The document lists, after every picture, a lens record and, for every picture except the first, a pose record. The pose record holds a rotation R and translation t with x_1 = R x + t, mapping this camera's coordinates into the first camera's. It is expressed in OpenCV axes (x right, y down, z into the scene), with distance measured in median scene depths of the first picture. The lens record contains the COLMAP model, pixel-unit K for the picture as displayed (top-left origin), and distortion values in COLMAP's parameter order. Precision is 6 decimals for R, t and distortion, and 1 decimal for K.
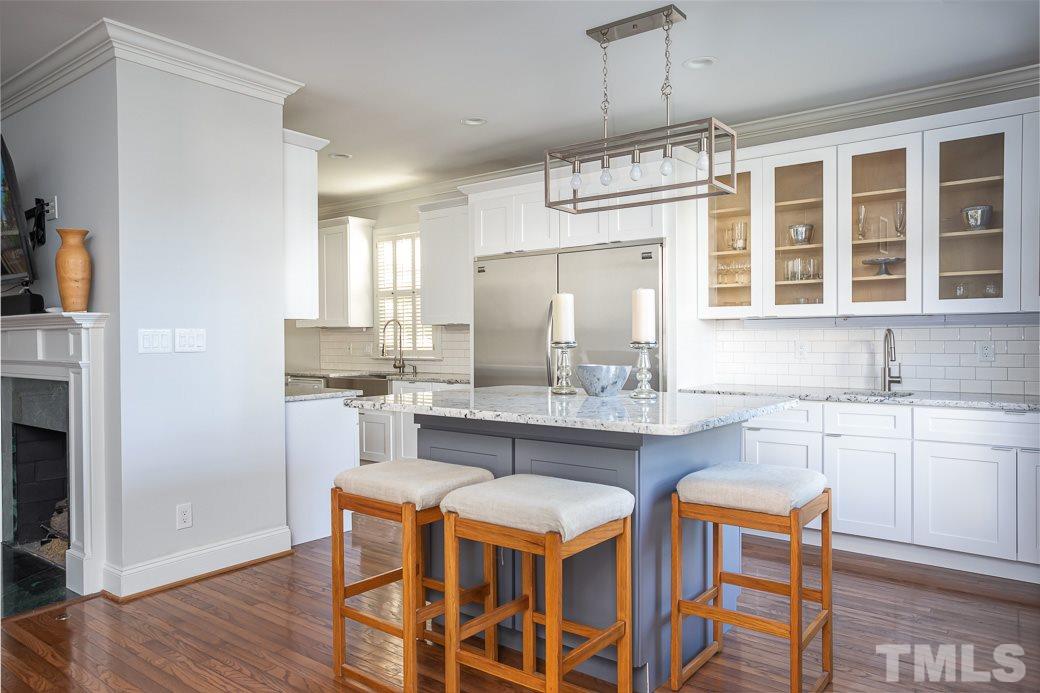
lens RADIAL K [[723.5, 0, 515.4], [0, 723.5, 342.9], [0, 0, 1]] dist [-0.009012, -0.002216]
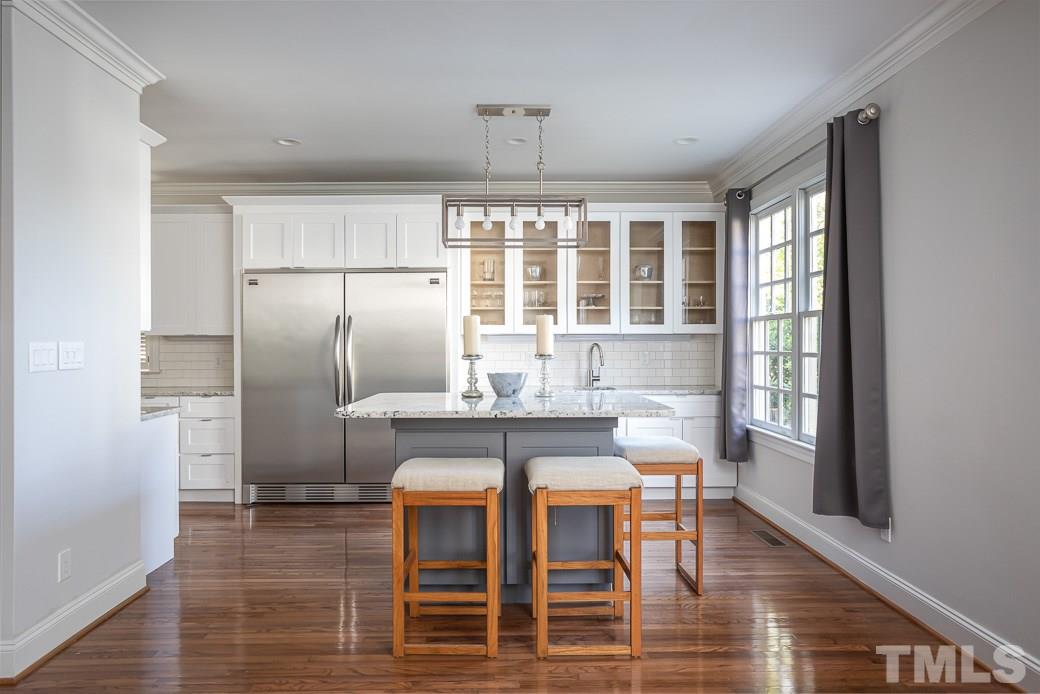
lens RADIAL K [[688.9, 0, 502.1], [0, 688.9, 346.3], [0, 0, 1]] dist [-0.002179, -0.000770]
pose [[0.774230, 0.000144, 0.632905, -0.524852], [0.003162, 0.999987, -0.004096, -0.008850], [-0.632897, 0.005172, 0.774219, 0.048885]]
